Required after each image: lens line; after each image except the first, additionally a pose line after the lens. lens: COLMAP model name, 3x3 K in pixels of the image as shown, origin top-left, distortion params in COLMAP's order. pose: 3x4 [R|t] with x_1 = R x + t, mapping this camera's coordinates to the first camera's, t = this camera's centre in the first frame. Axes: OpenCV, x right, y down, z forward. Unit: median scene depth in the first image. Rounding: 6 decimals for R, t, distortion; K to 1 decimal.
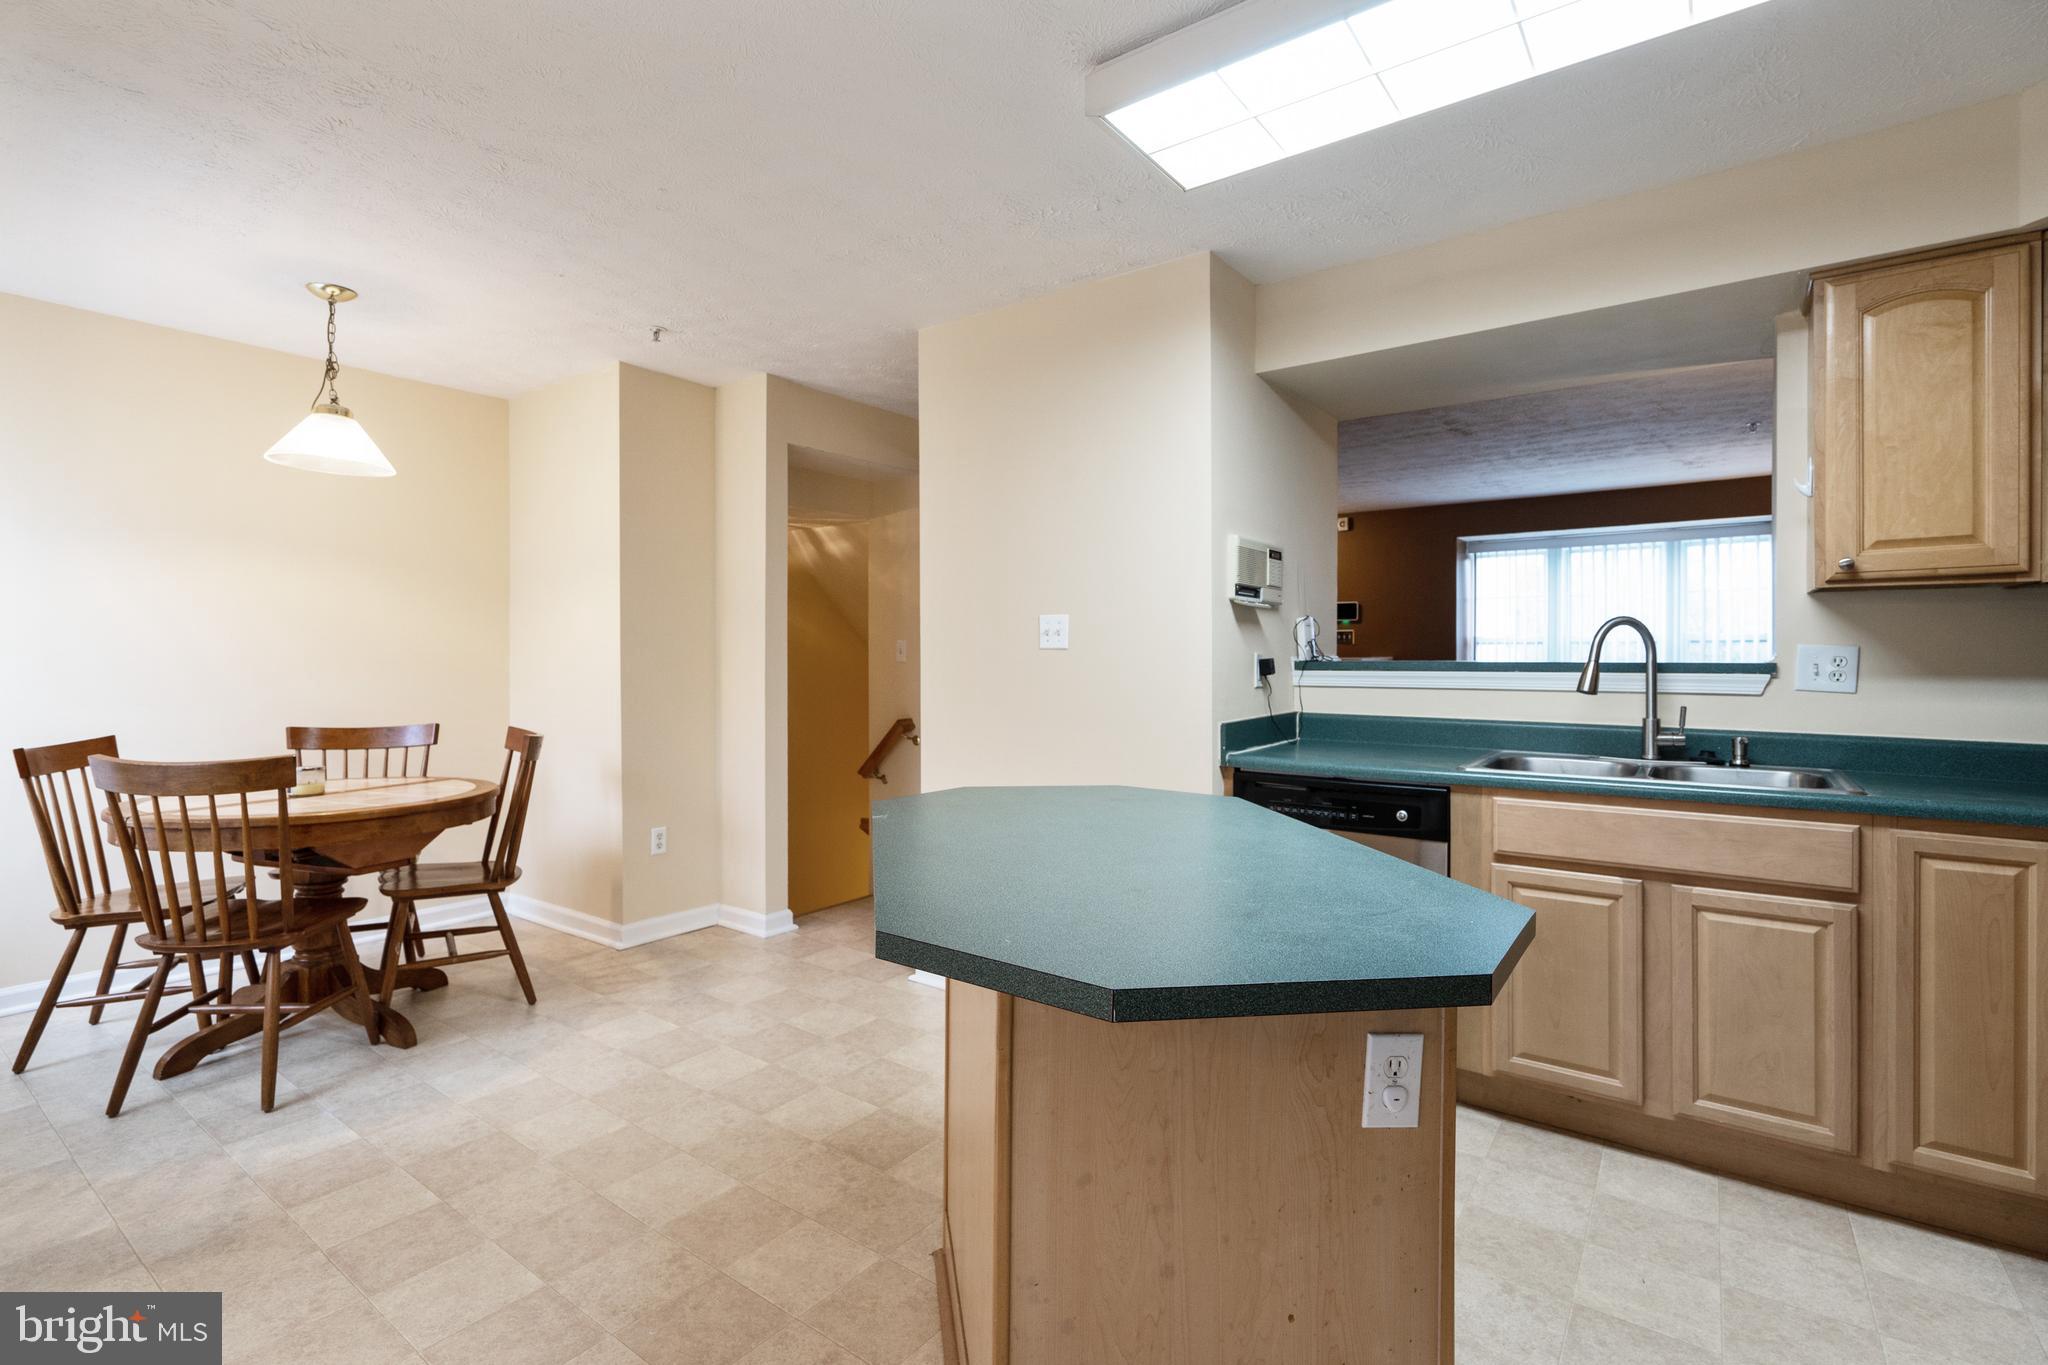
lens RADIAL K [[937.0, 0, 1003.4], [0, 937.0, 662.8], [0, 0, 1]] dist [-0.005838, 0.000903]
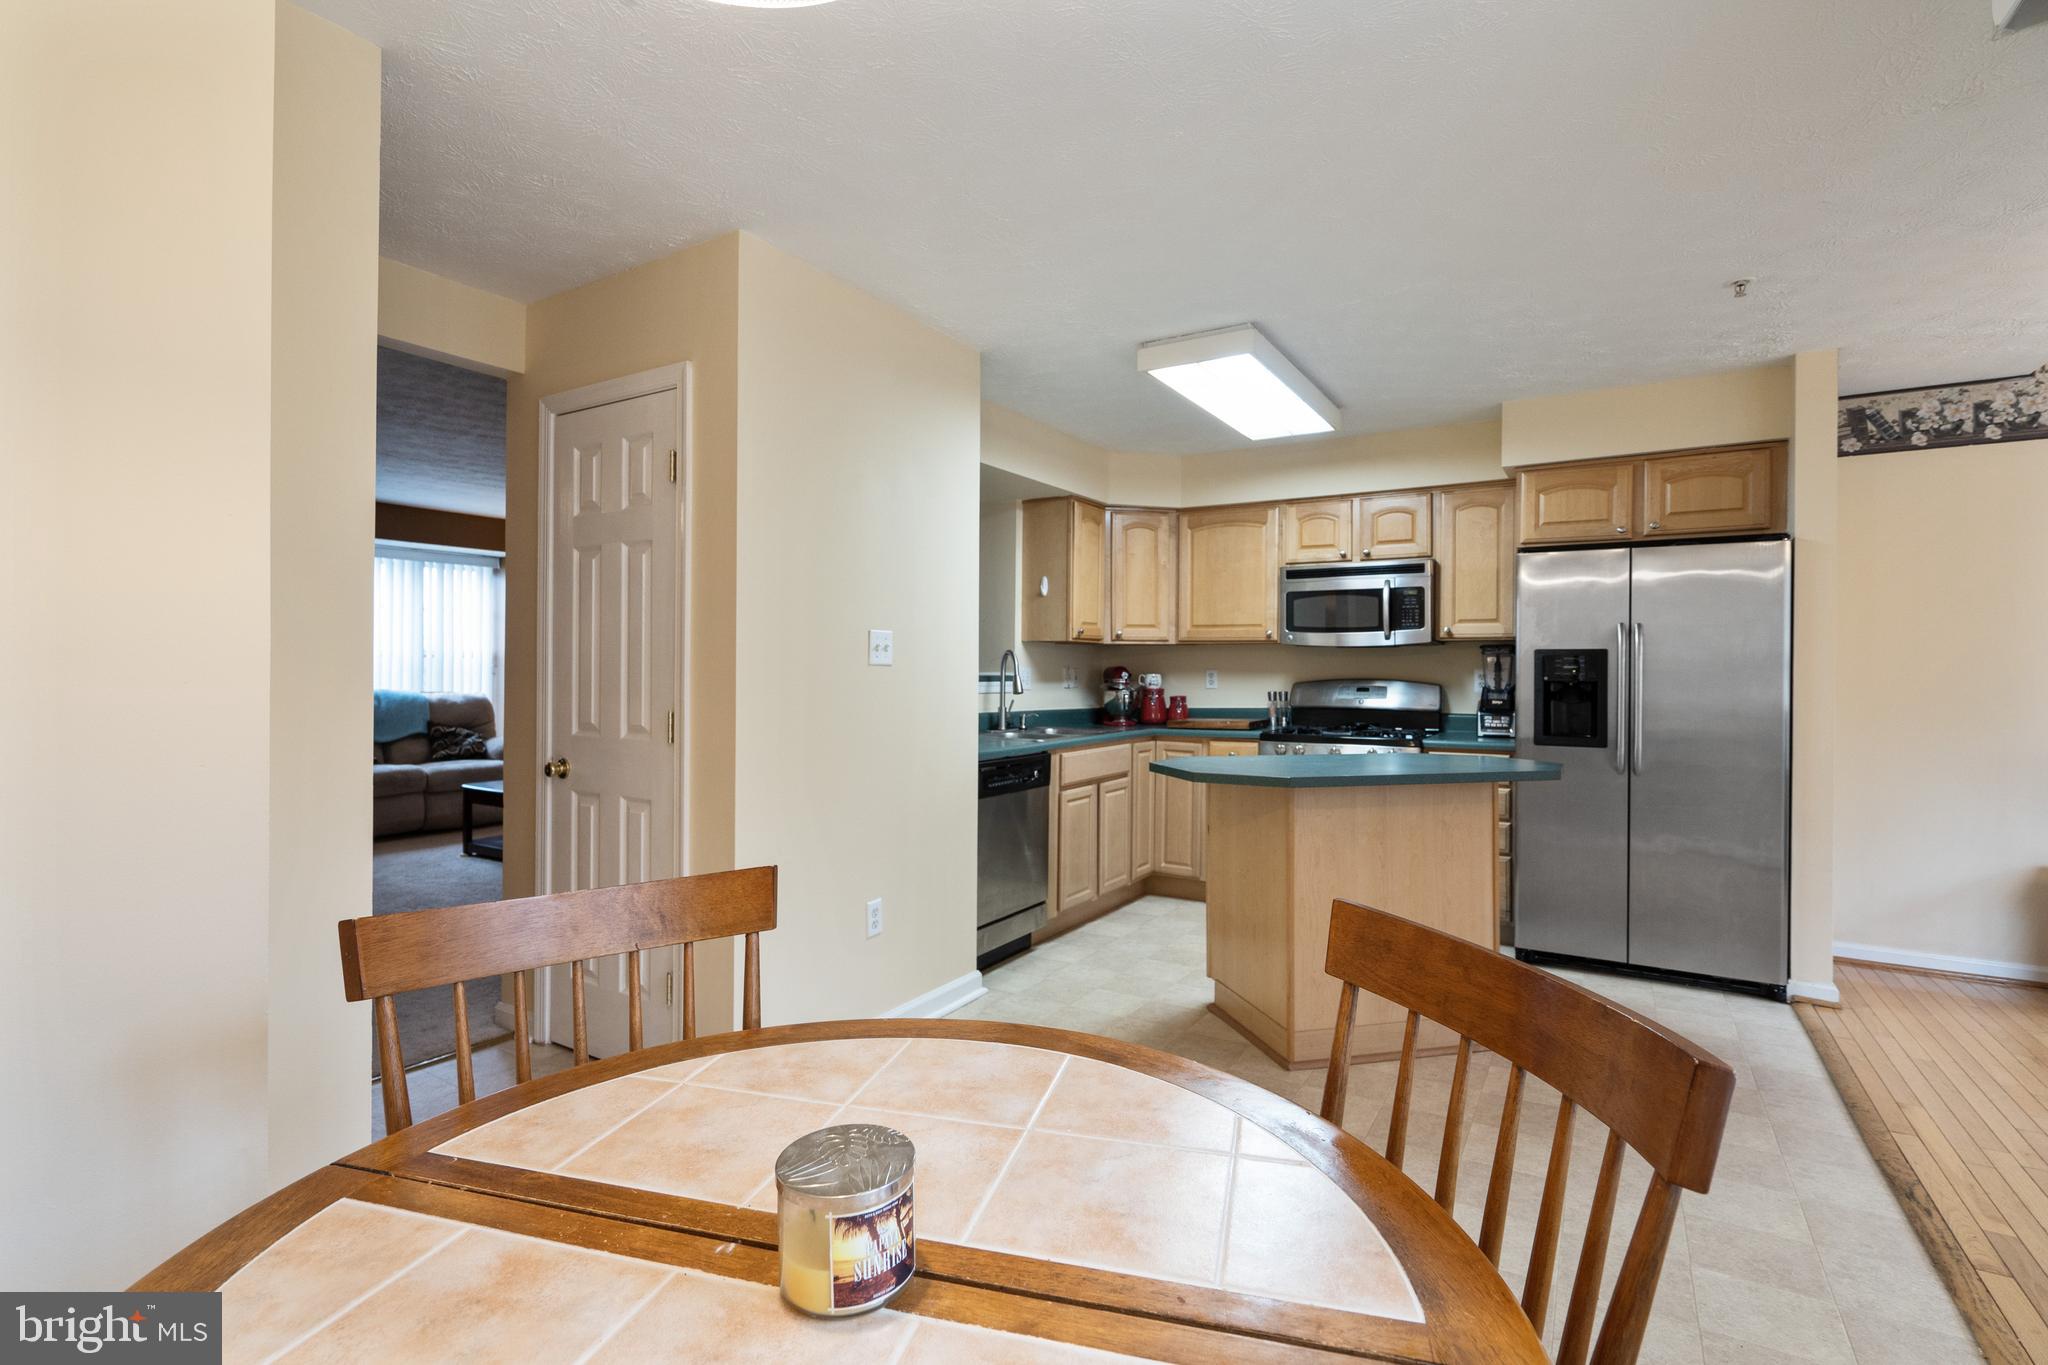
lens RADIAL K [[937.0, 0, 1030.9], [0, 937.0, 686.5], [0, 0, 1]] dist [-0.005838, 0.000903]
pose [[-0.094607, -0.015165, 0.995399, -0.960163], [0.002366, 0.999878, 0.015458, -0.007087], [-0.995512, 0.003818, -0.094559, 0.973345]]
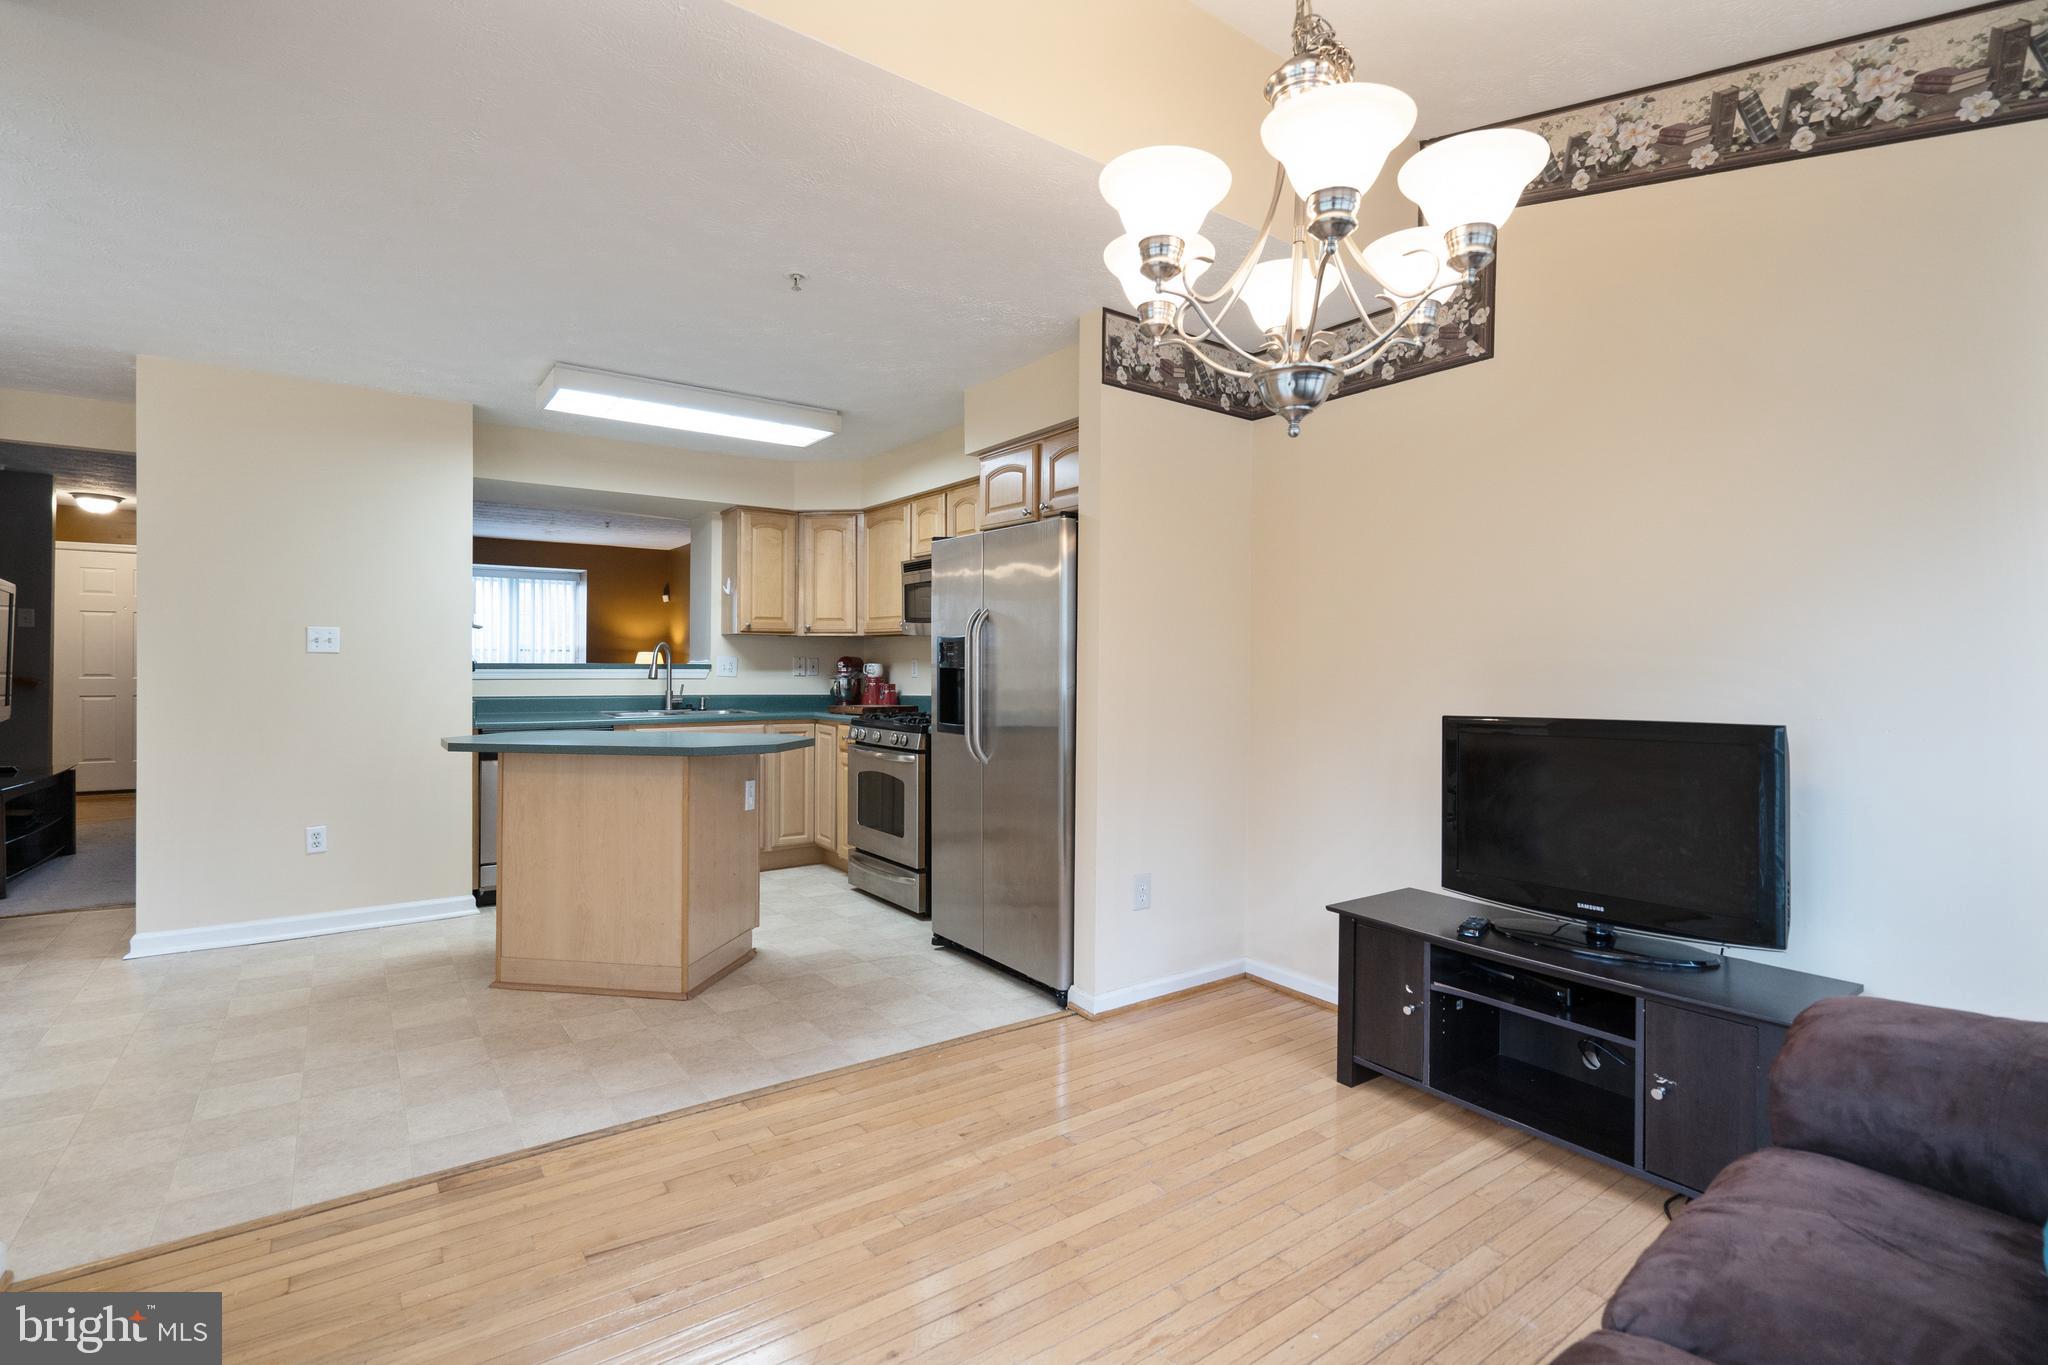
lens RADIAL K [[937.0, 0, 1037.1], [0, 937.0, 666.2], [0, 0, 1]] dist [-0.005838, 0.000903]
pose [[0.281670, 0.001230, 0.959511, -0.954272], [0.000952, 0.999998, -0.001561, 0.007363], [-0.959511, 0.001353, 0.281668, -0.338487]]
